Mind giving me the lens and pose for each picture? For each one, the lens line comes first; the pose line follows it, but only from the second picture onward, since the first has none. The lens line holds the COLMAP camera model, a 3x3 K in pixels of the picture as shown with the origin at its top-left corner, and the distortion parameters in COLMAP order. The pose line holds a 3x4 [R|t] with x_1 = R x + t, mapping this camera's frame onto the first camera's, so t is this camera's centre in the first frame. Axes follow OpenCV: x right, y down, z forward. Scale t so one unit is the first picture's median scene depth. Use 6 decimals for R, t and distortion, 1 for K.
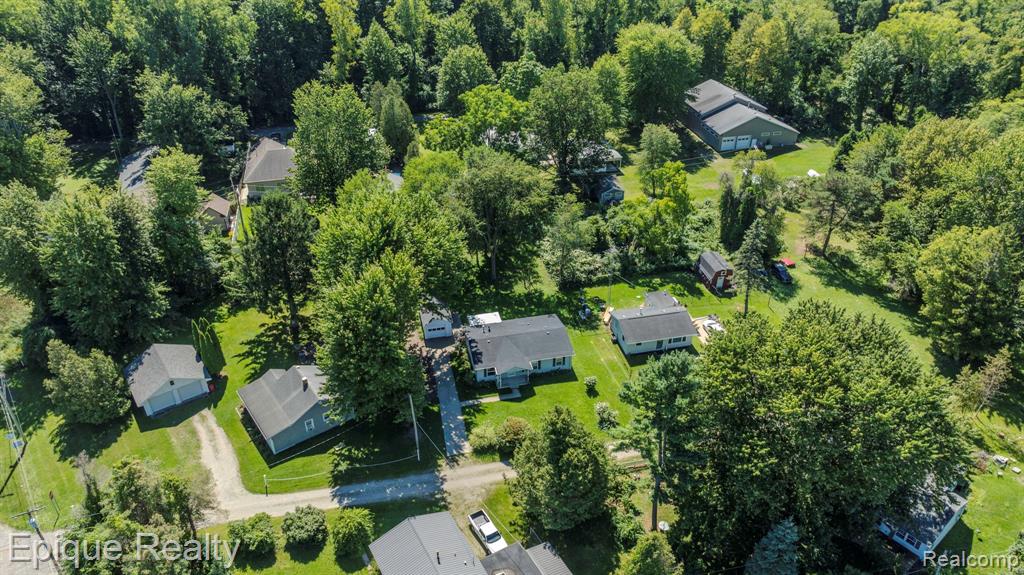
lens RADIAL K [[713.4, 0, 514.5], [0, 713.4, 286.8], [0, 0, 1]] dist [-0.005631, -0.003505]
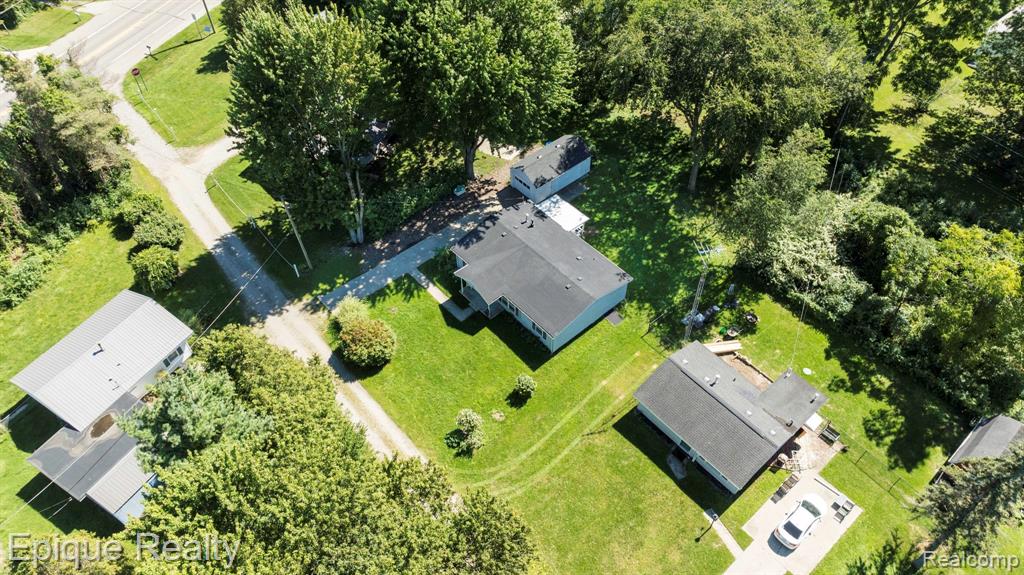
lens RADIAL K [[713.4, 0, 516.0], [0, 713.4, 285.7], [0, 0, 1]] dist [-0.005631, -0.003505]
pose [[0.479238, 0.670793, -0.566011, 0.364750], [-0.479010, 0.740276, 0.471743, -0.200385], [0.735446, 0.045048, 0.676084, 0.533627]]
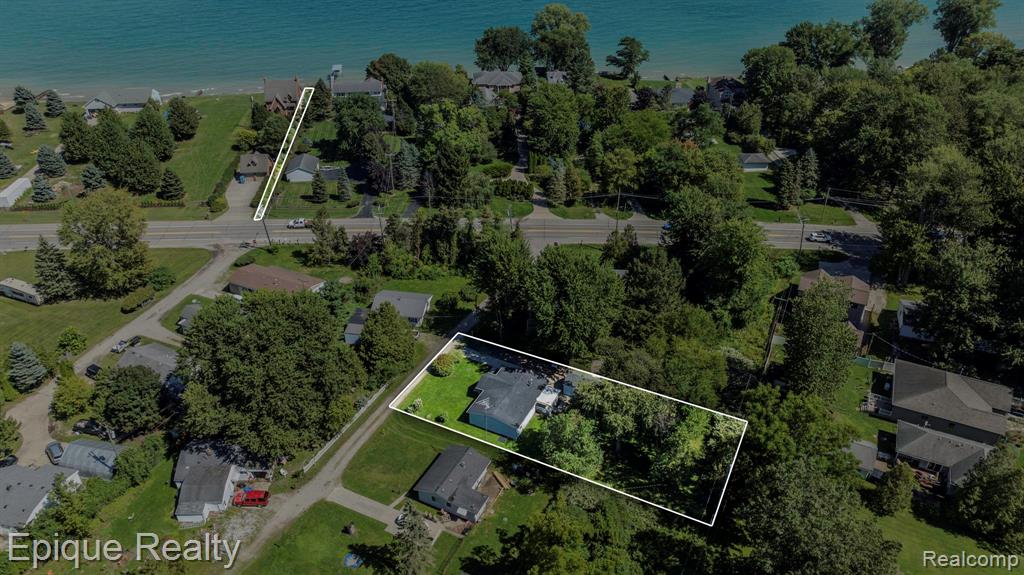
lens RADIAL K [[713.4, 0, 511.8], [0, 713.4, 286.4], [0, 0, 1]] dist [-0.005631, -0.003505]
pose [[-0.630121, 0.424620, -0.650112, 0.732908], [-0.420446, 0.517309, 0.745397, -0.963084], [0.652819, 0.743027, -0.147437, 1.019492]]
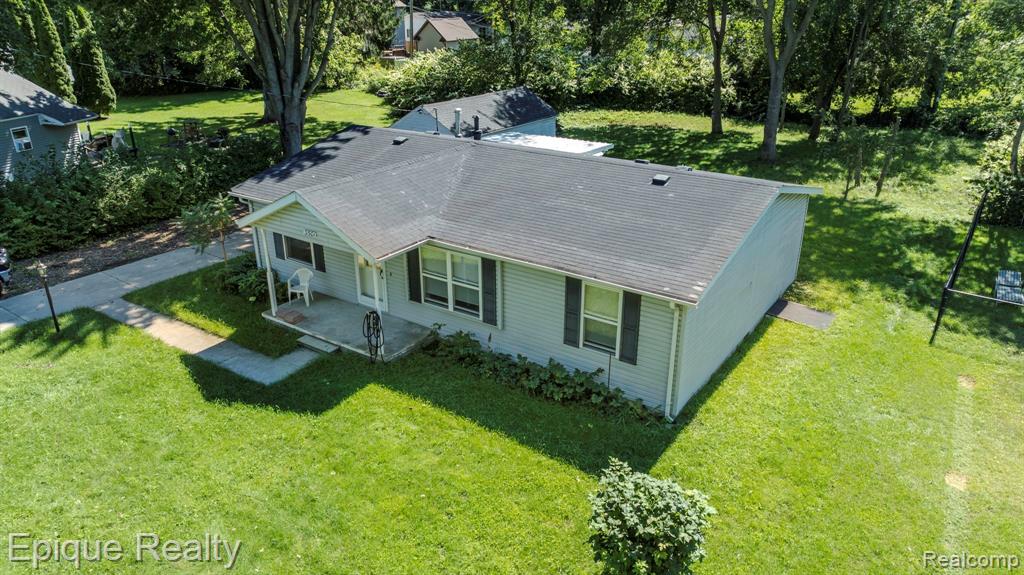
lens RADIAL K [[713.4, 0, 509.6], [0, 713.4, 285.5], [0, 0, 1]] dist [-0.005631, -0.003505]
pose [[0.674689, 0.293159, -0.677386, 0.142785], [-0.407239, 0.913263, -0.010376, 0.102025], [0.615590, 0.282859, 0.735554, 0.835091]]
